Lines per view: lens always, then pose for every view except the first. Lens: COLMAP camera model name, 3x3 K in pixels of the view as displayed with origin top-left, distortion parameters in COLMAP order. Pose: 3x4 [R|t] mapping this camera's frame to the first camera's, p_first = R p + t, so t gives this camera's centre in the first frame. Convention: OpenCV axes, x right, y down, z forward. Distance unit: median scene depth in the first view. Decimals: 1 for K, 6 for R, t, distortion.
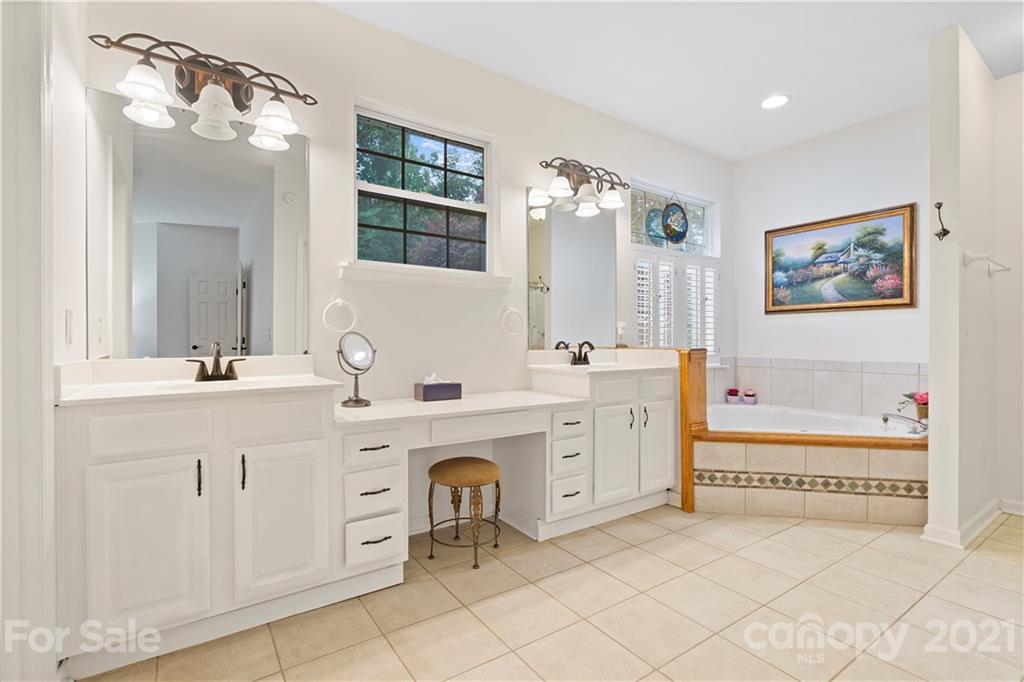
lens RADIAL K [[472.2, 0, 506.1], [0, 472.2, 342.7], [0, 0, 1]] dist [-0.003051, 0.000316]
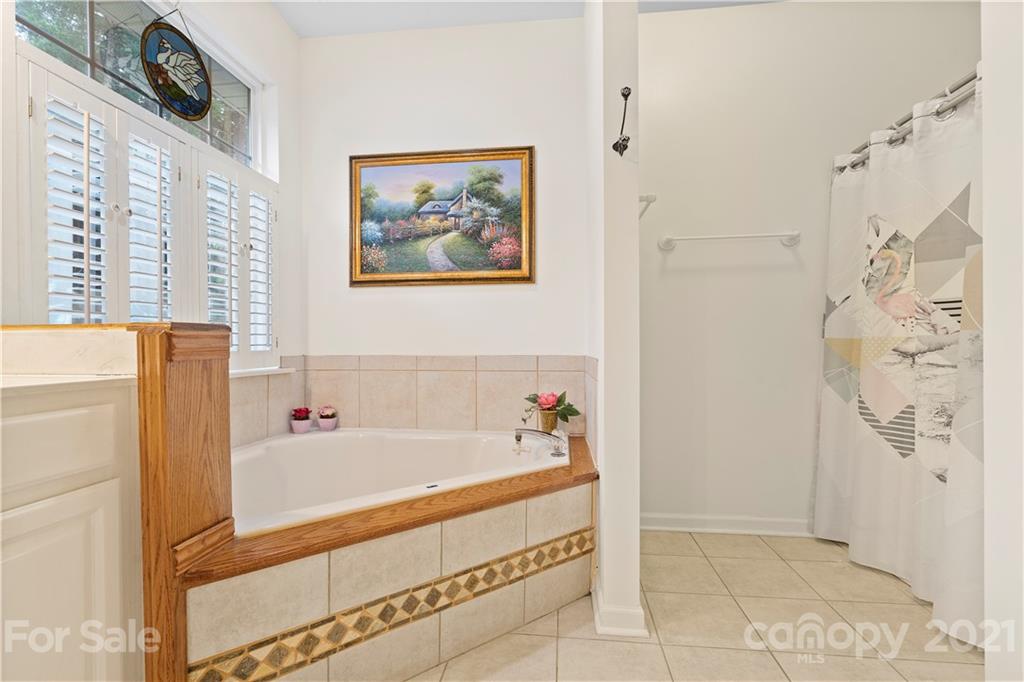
lens RADIAL K [[472.2, 0, 506.1], [0, 472.2, 342.7], [0, 0, 1]] dist [-0.003051, 0.000316]
pose [[0.657791, 0.000942, 0.753200, 0.241696], [0.008243, 0.999930, -0.008450, 0.026769], [-0.753155, 0.011767, 0.657738, 0.492746]]
